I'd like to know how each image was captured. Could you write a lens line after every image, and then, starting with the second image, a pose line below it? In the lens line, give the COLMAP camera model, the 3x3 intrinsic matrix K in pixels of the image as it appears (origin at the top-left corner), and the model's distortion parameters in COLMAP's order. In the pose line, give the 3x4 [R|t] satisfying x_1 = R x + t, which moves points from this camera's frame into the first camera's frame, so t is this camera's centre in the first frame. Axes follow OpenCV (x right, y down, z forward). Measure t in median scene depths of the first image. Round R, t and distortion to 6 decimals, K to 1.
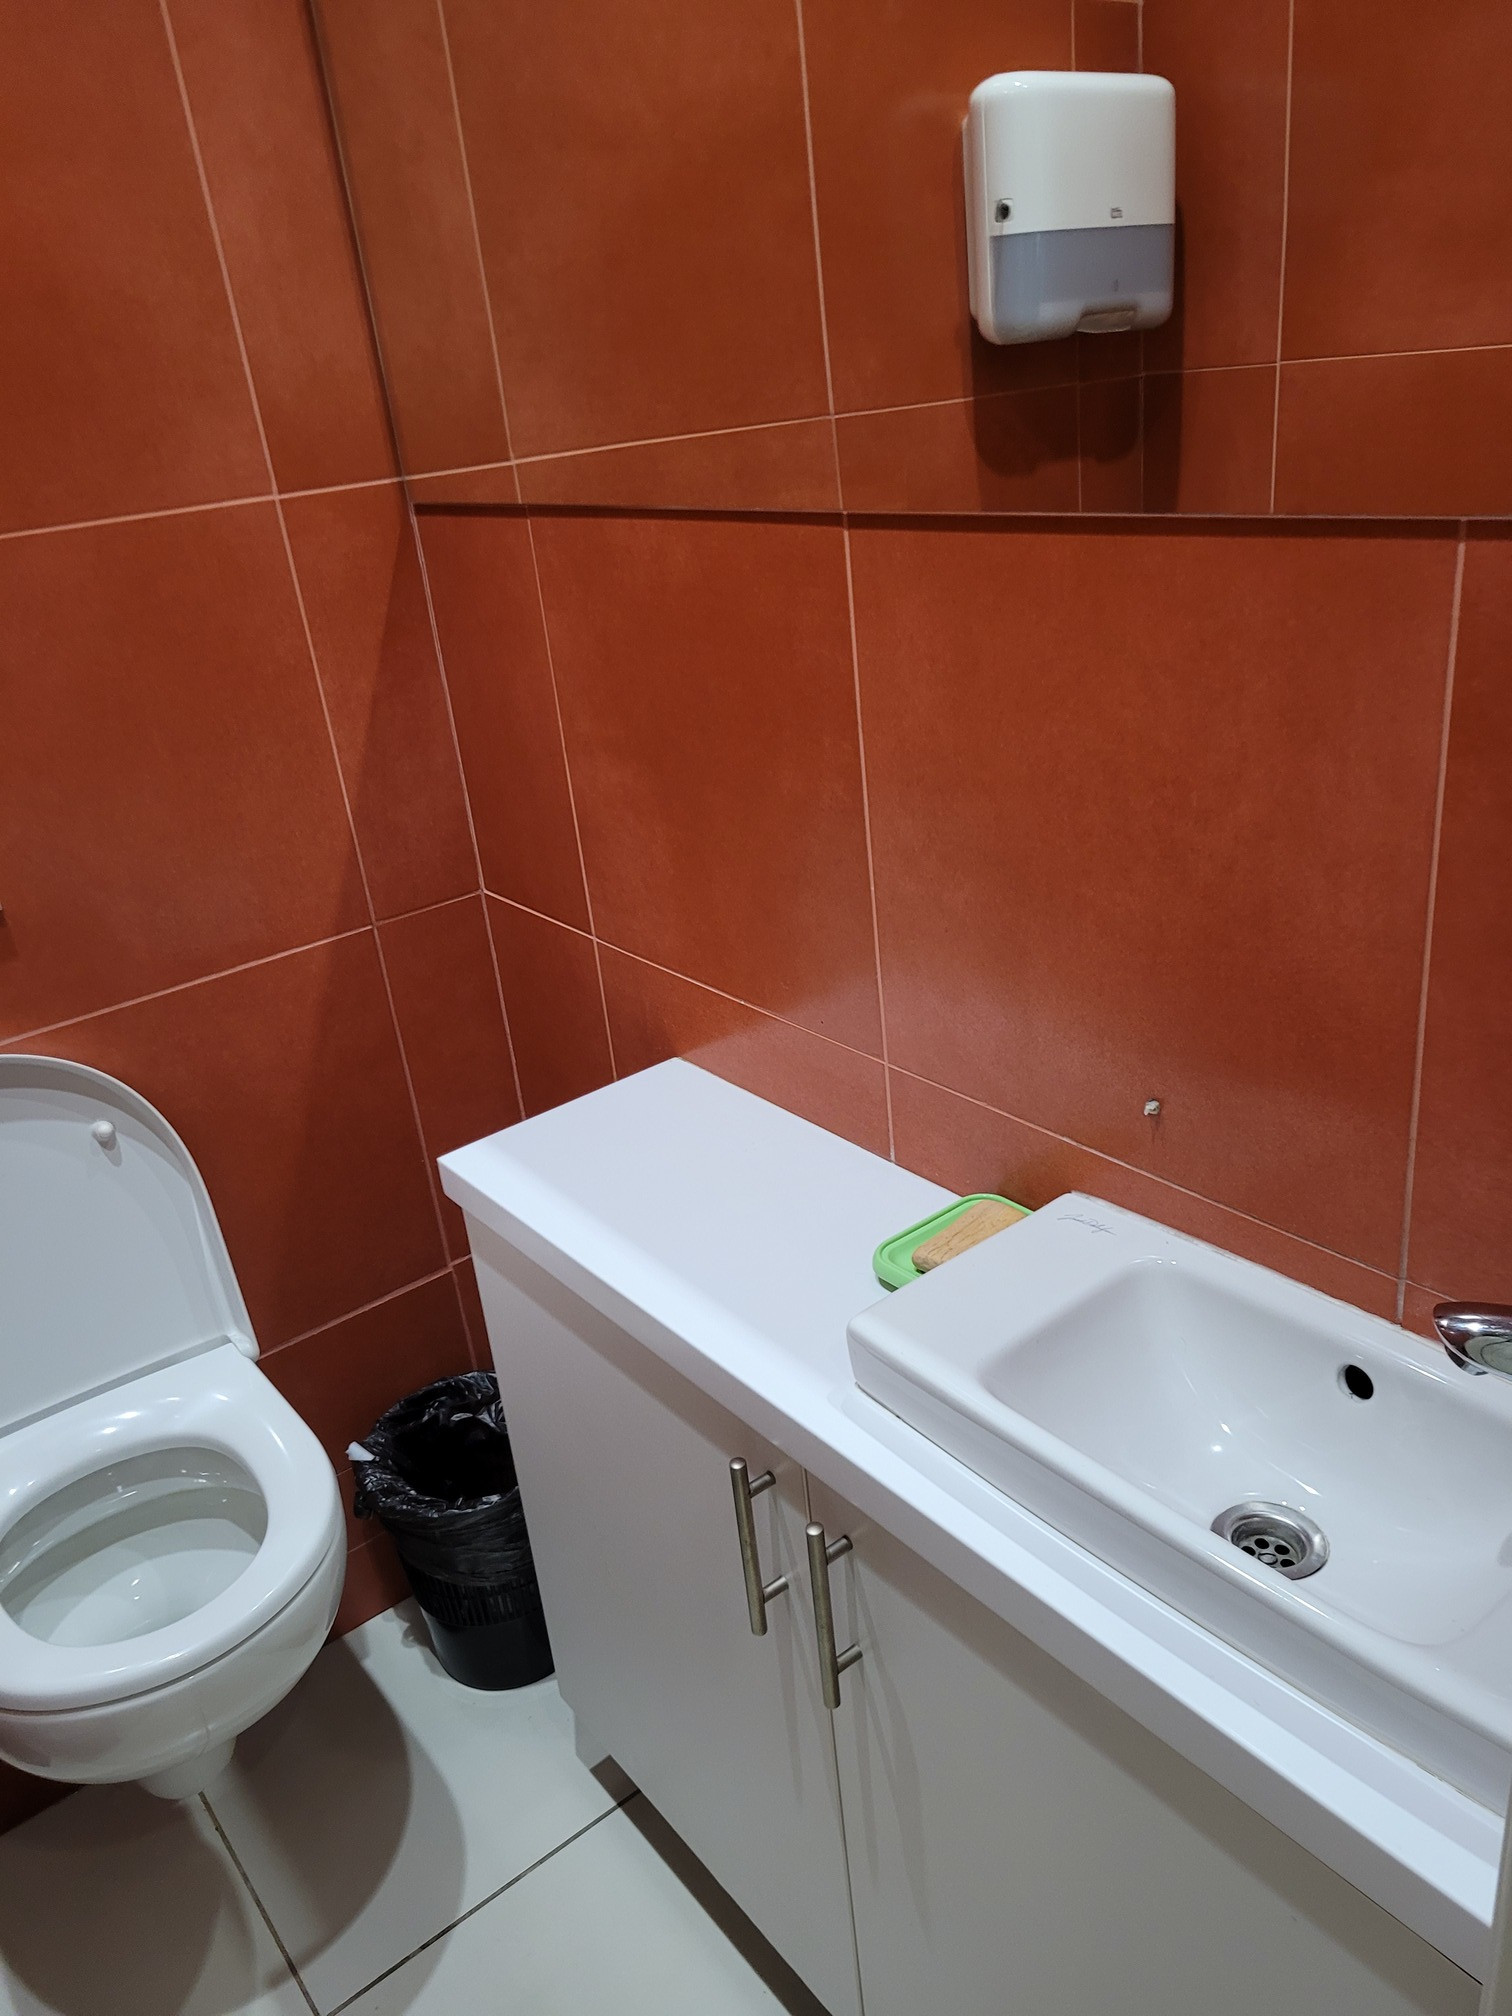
lens RADIAL K [[1515.4, 0, 786.8], [0, 1515.4, 1007.3], [0, 0, 1]] dist [0.056312, -0.051696]
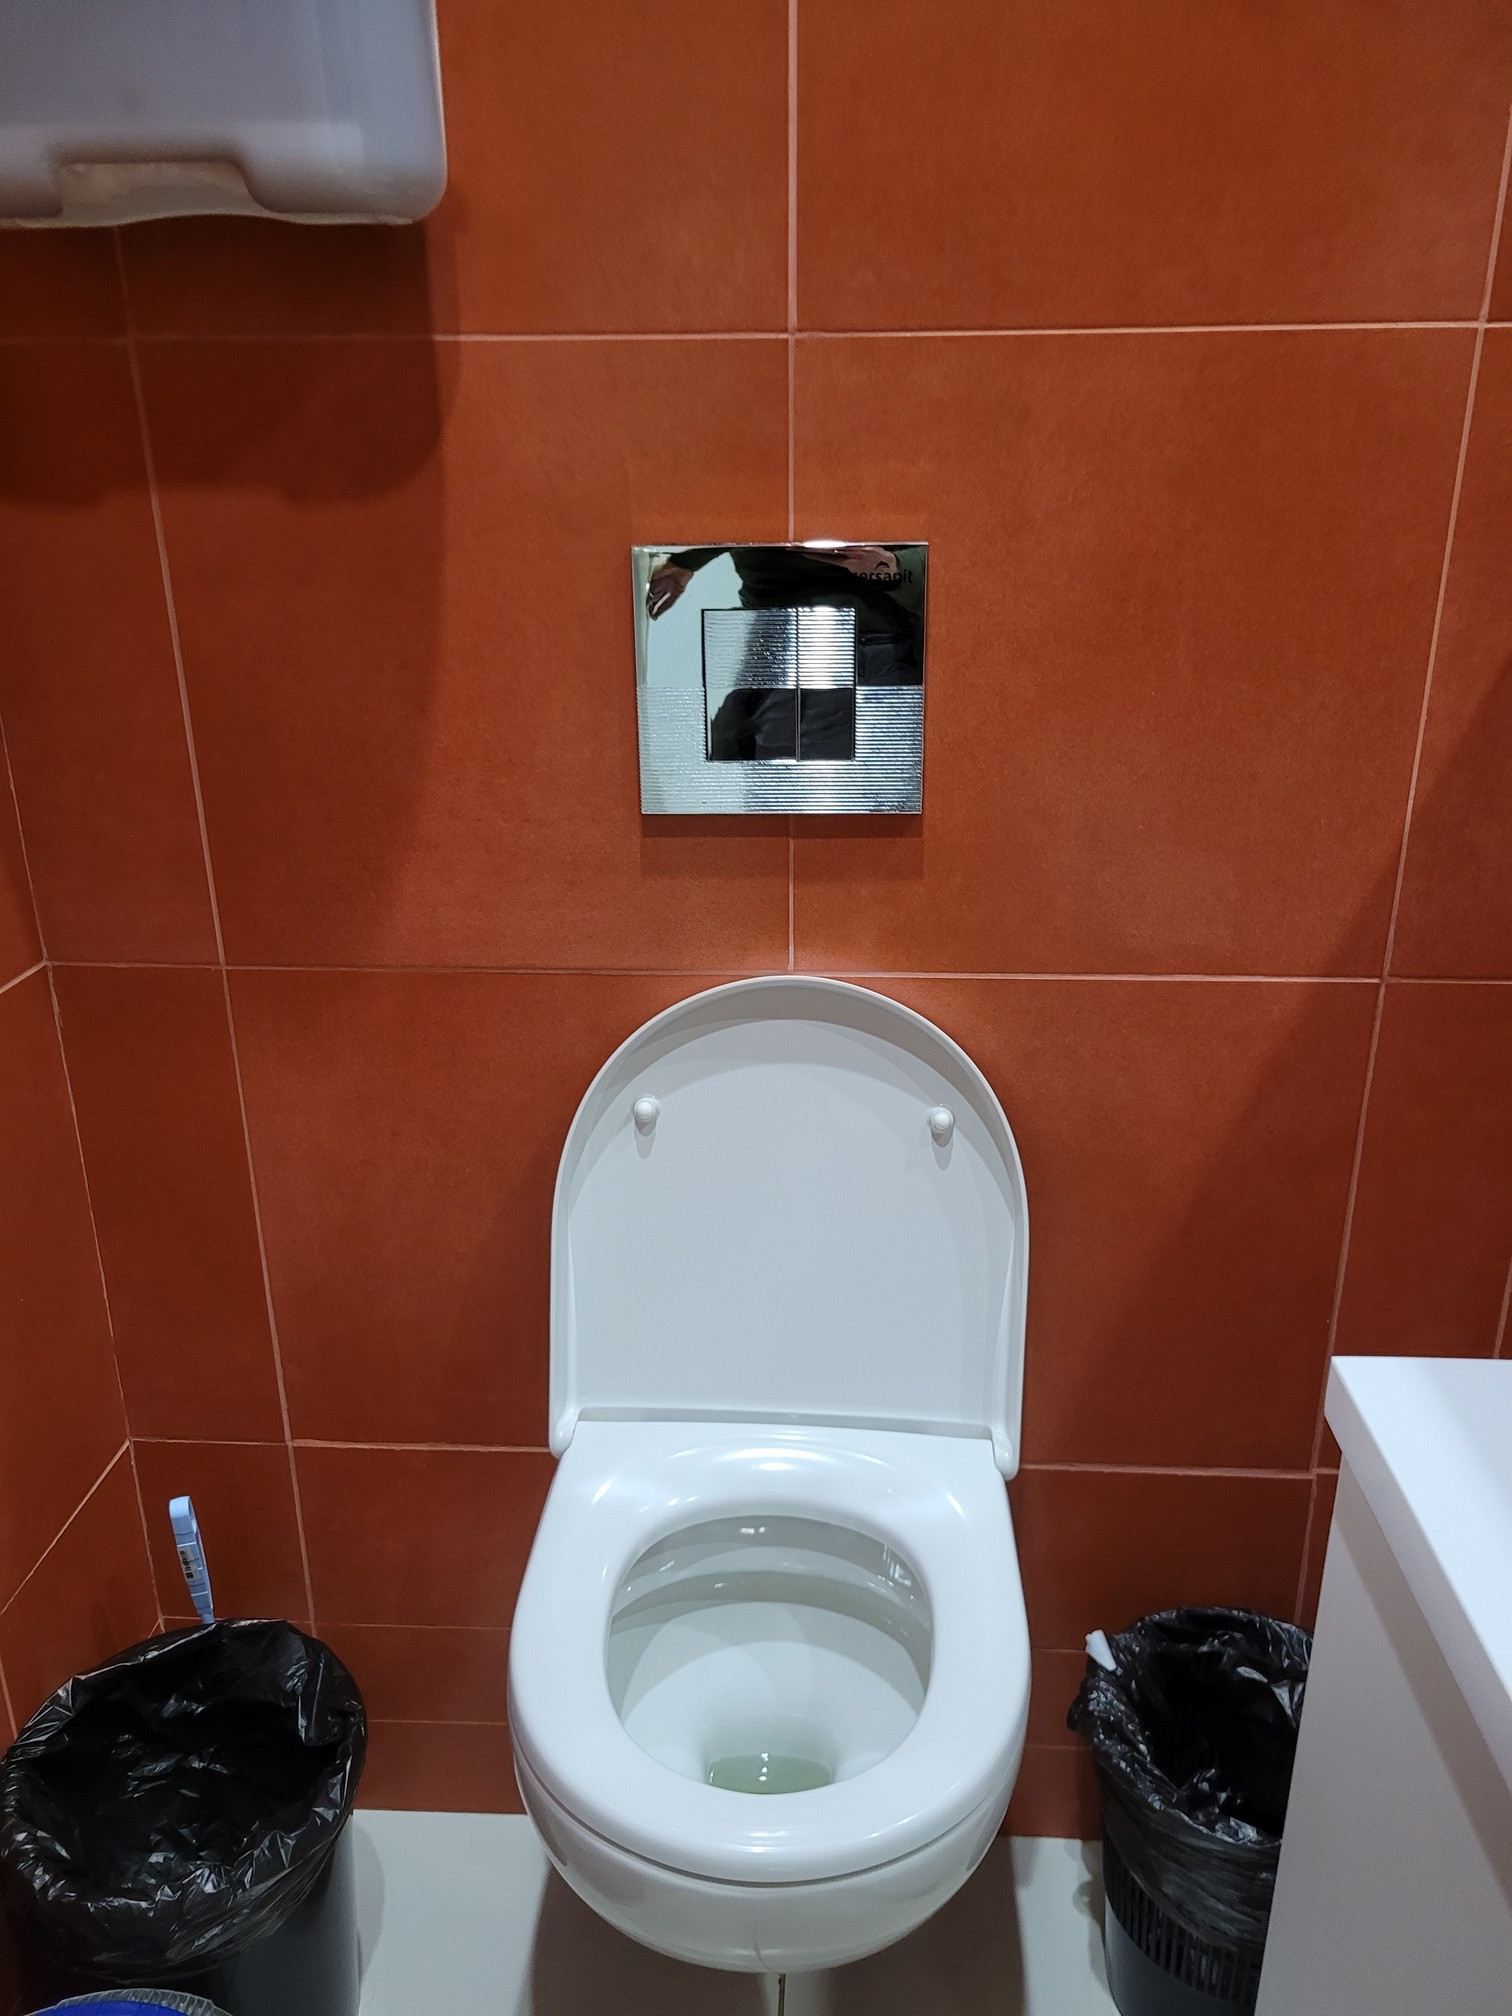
lens RADIAL K [[1515.4, 0, 786.8], [0, 1515.4, 1007.3], [0, 0, 1]] dist [0.056312, -0.051696]
pose [[0.740145, 0.327890, -0.587089, -0.063253], [-0.331717, 0.937474, 0.105385, -0.026099], [0.584936, 0.116747, 0.802633, 0.295384]]
